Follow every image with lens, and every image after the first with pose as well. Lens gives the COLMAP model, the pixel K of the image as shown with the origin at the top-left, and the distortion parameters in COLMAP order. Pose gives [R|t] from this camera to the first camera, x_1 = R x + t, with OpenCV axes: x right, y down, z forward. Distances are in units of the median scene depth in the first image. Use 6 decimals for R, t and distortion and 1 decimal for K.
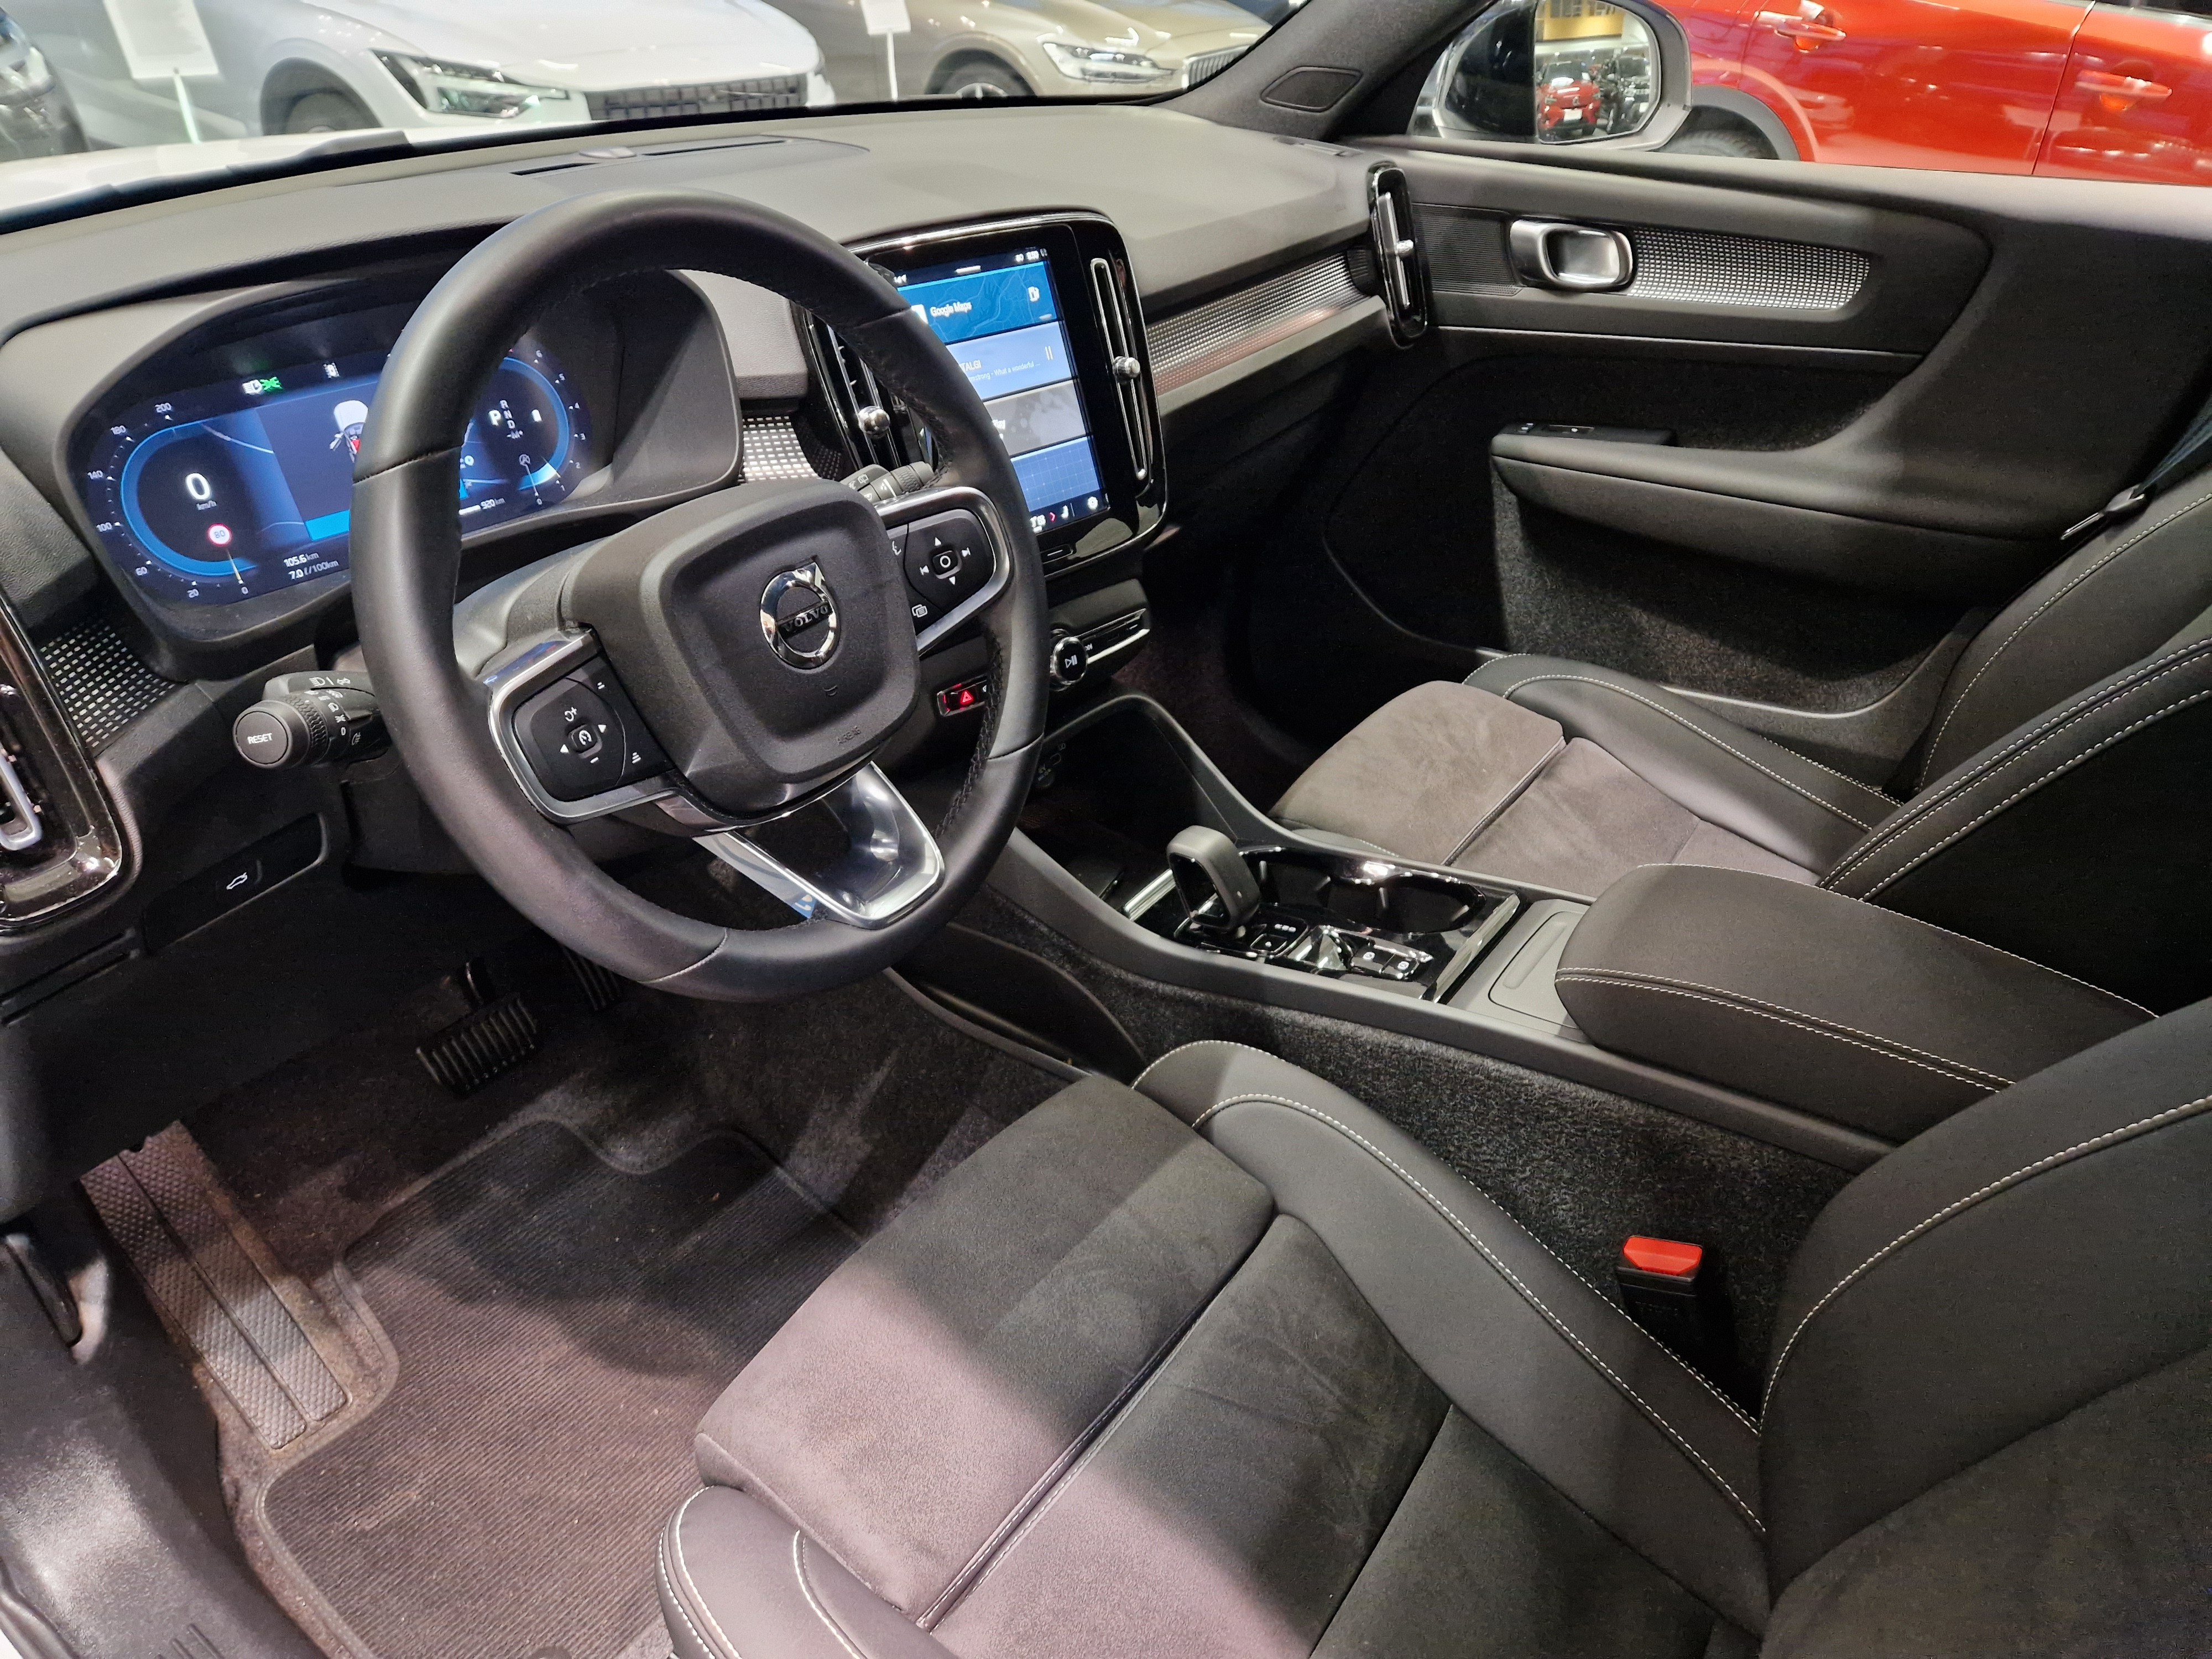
lens RADIAL K [[1525.7, 0, 1106.0], [0, 1525.7, 829.5], [0, 0, 1]] dist [-0.000613, -0.004069]
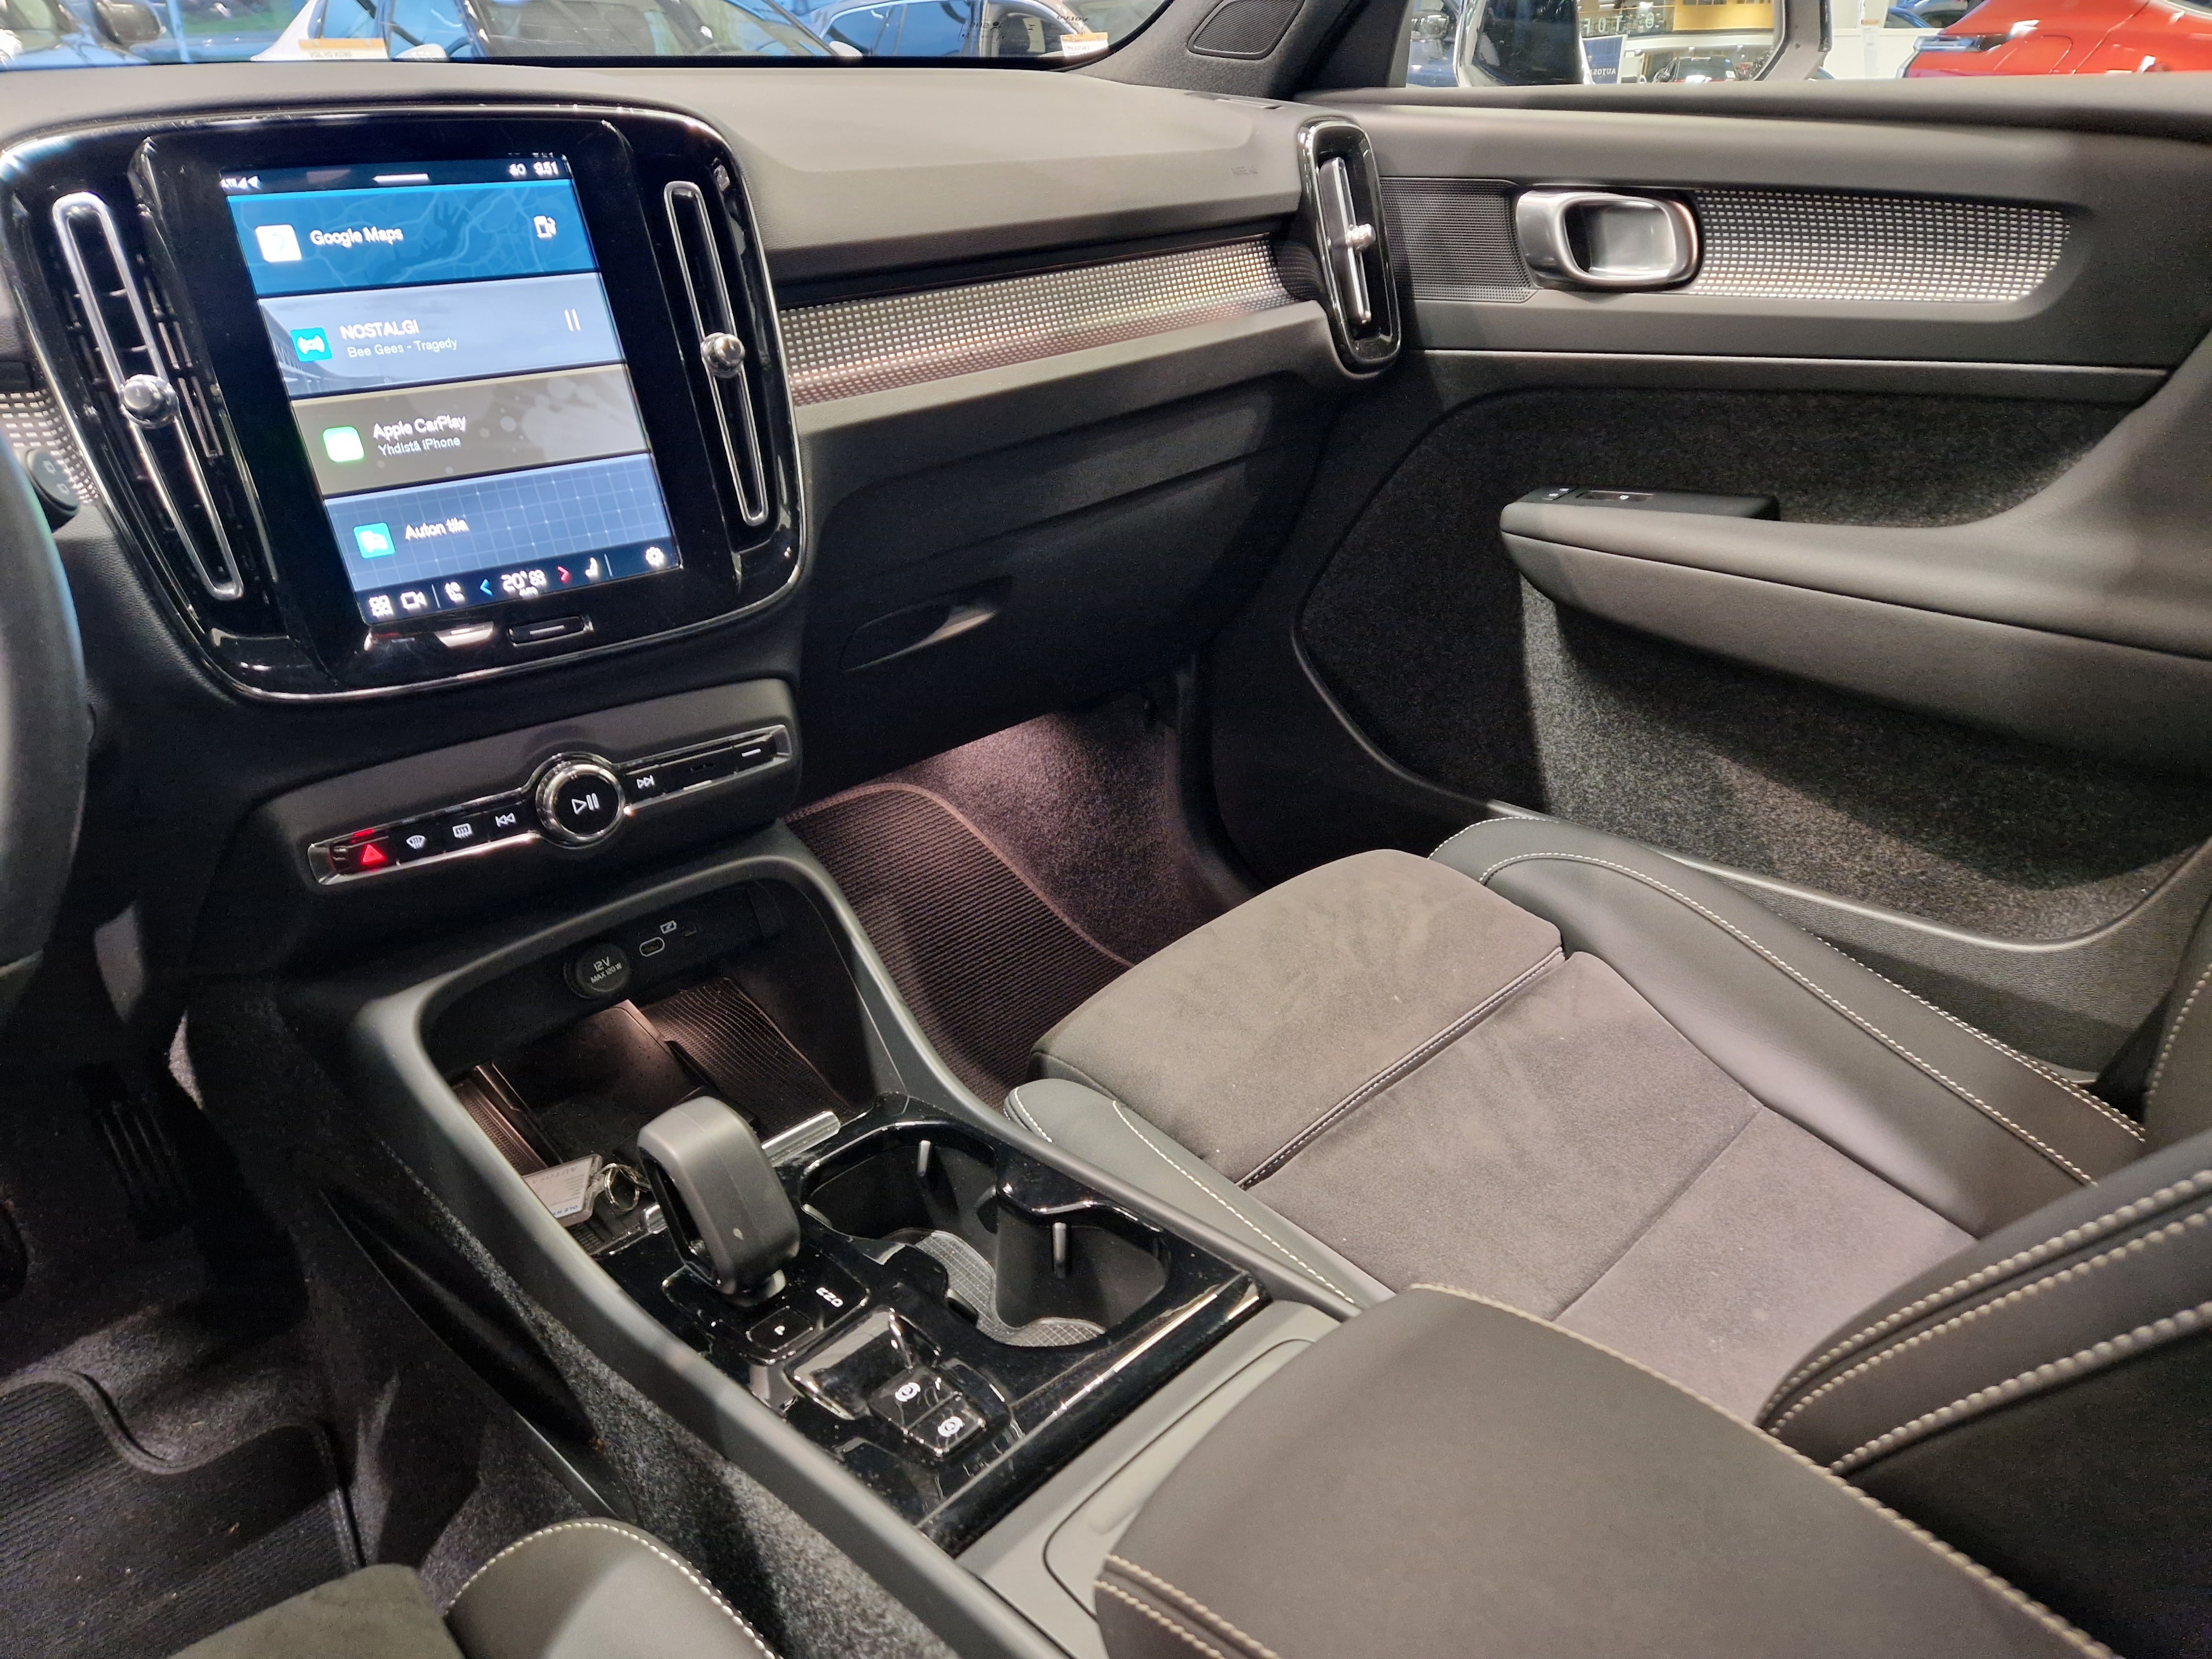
lens RADIAL K [[1491.4, 0, 1114.6], [0, 1491.4, 777.4], [0, 0, 1]] dist [0.051899, -0.046448]
pose [[0.980927, 0.054100, -0.186697, 0.231900], [-0.072654, 0.992916, -0.094014, -0.060115], [0.180288, 0.105785, 0.977909, 0.333435]]
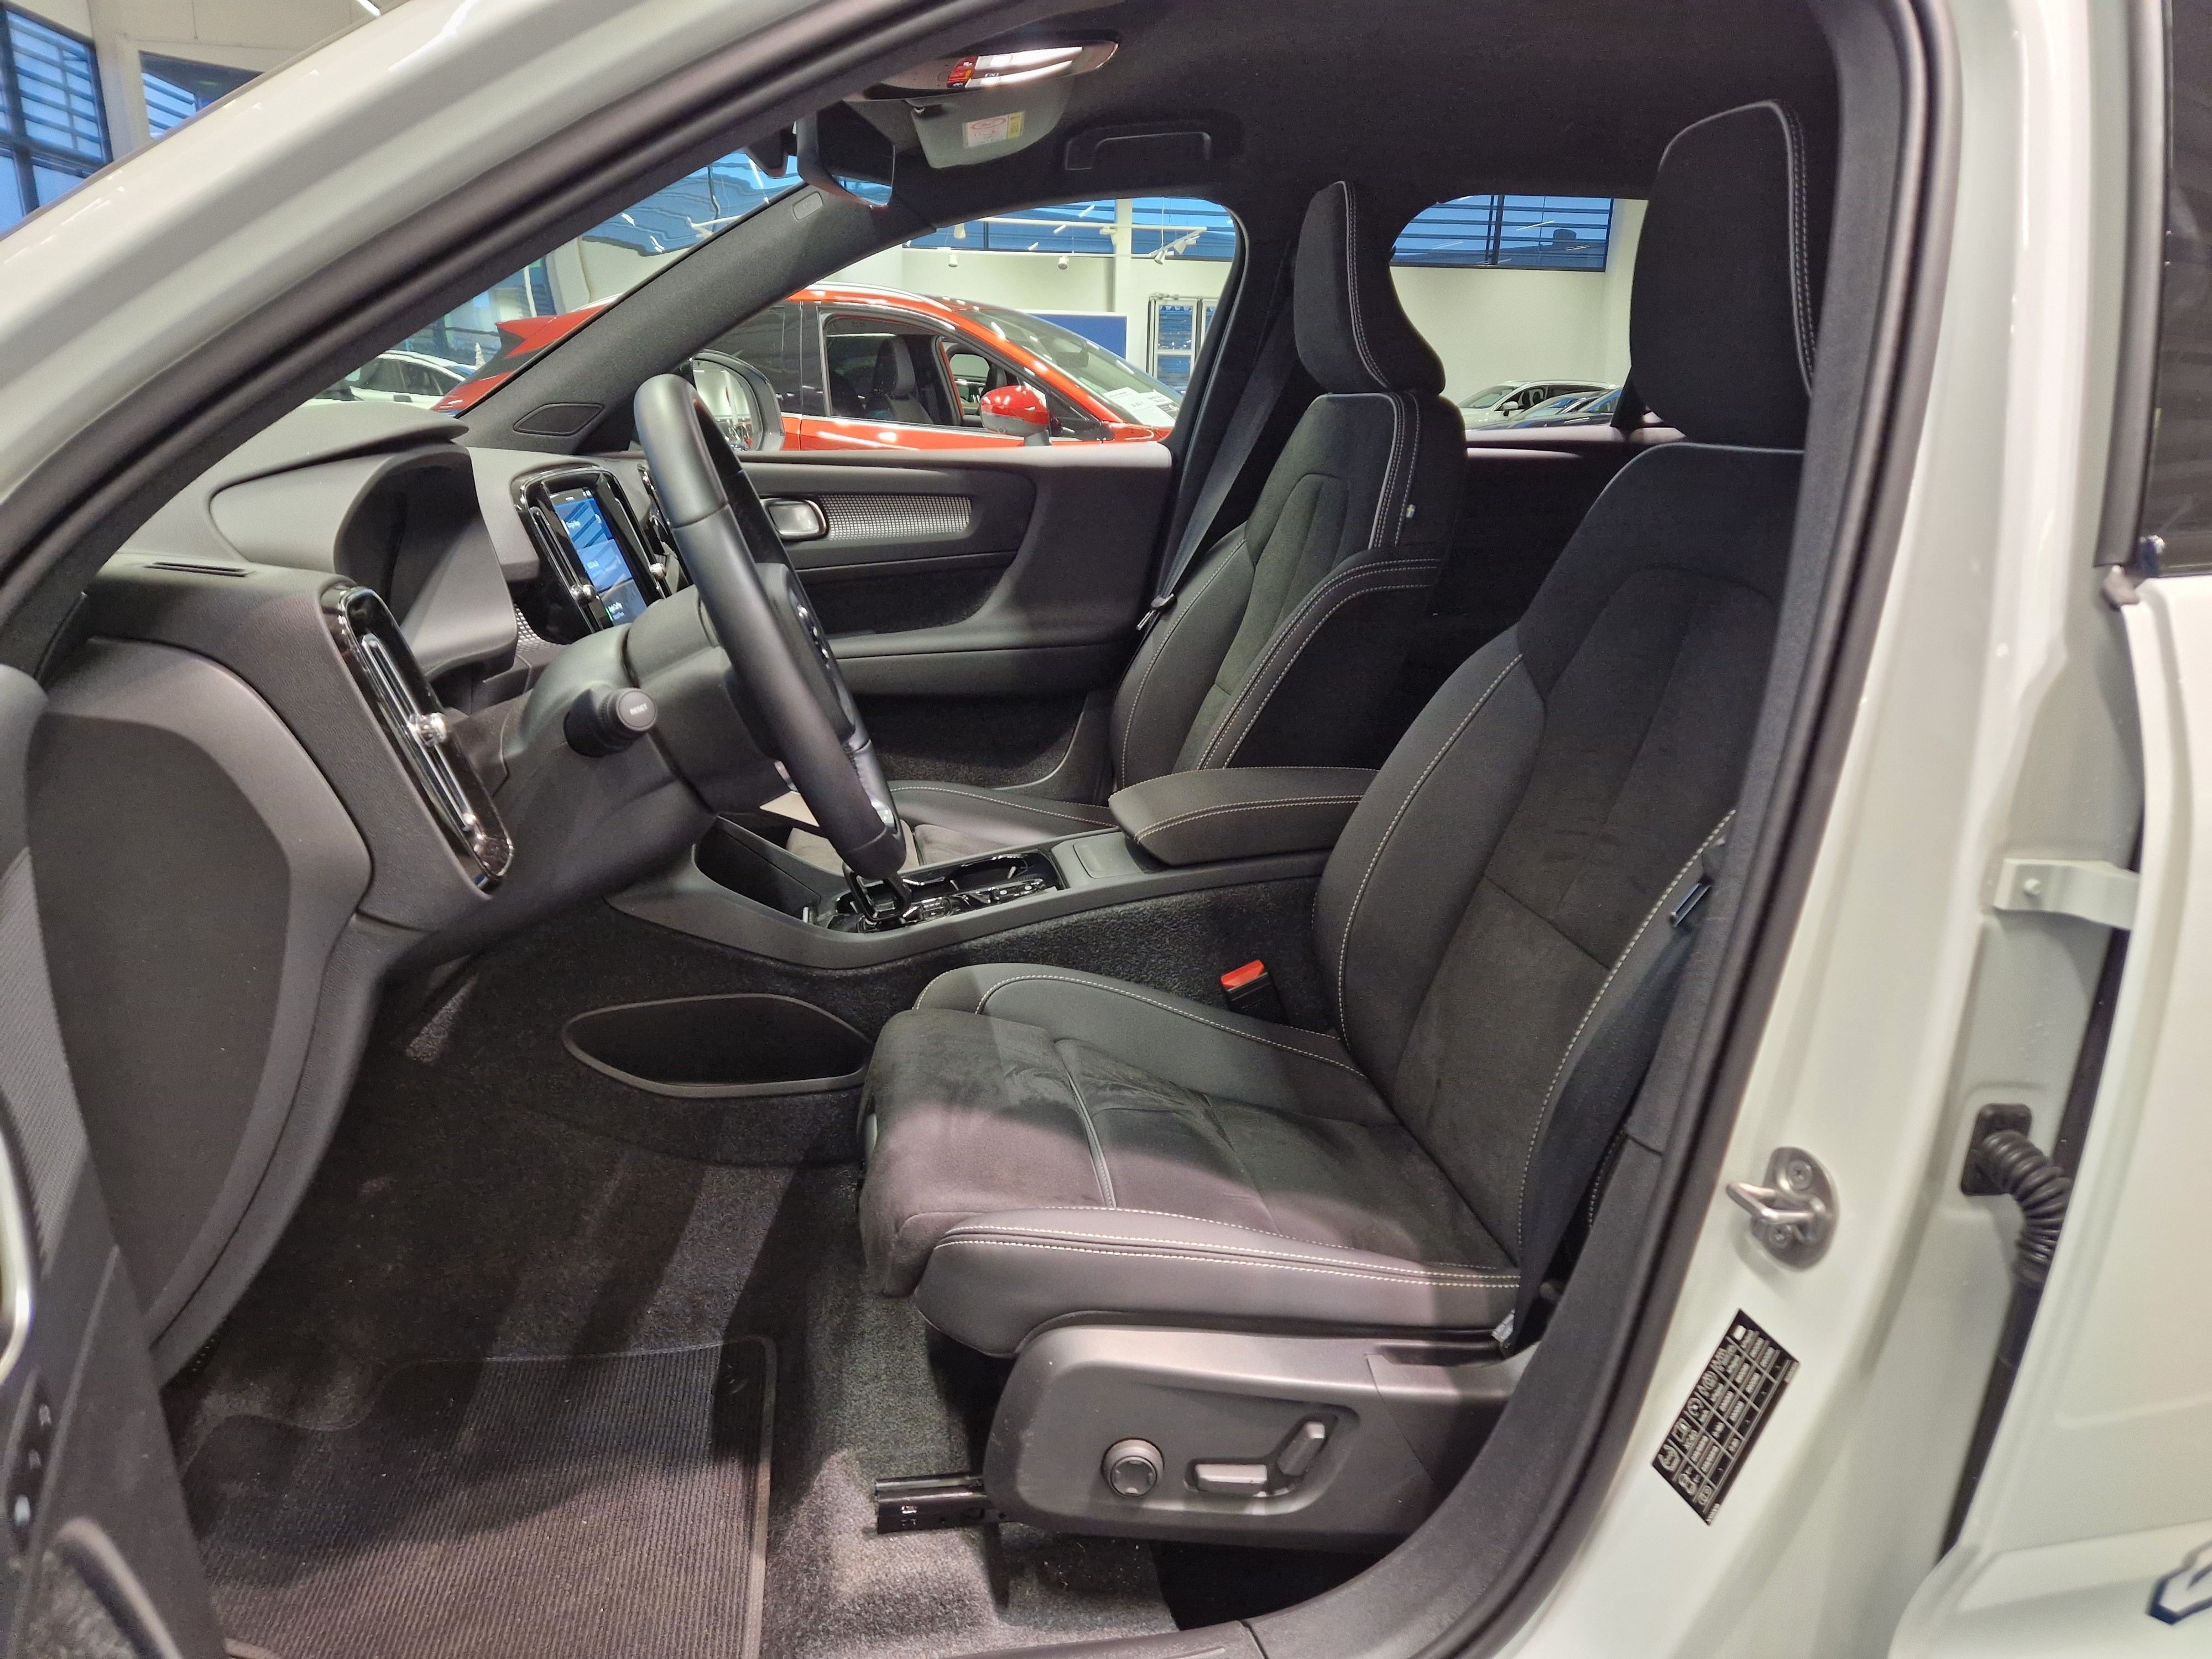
lens RADIAL K [[1525.7, 0, 1106.0], [0, 1525.7, 829.5], [0, 0, 1]] dist [-0.000613, -0.004069]
pose [[0.685084, -0.204116, 0.699283, -0.548526], [0.379982, 0.919131, -0.103978, 0.153451], [-0.621510, 0.336949, 0.707242, -0.093292]]
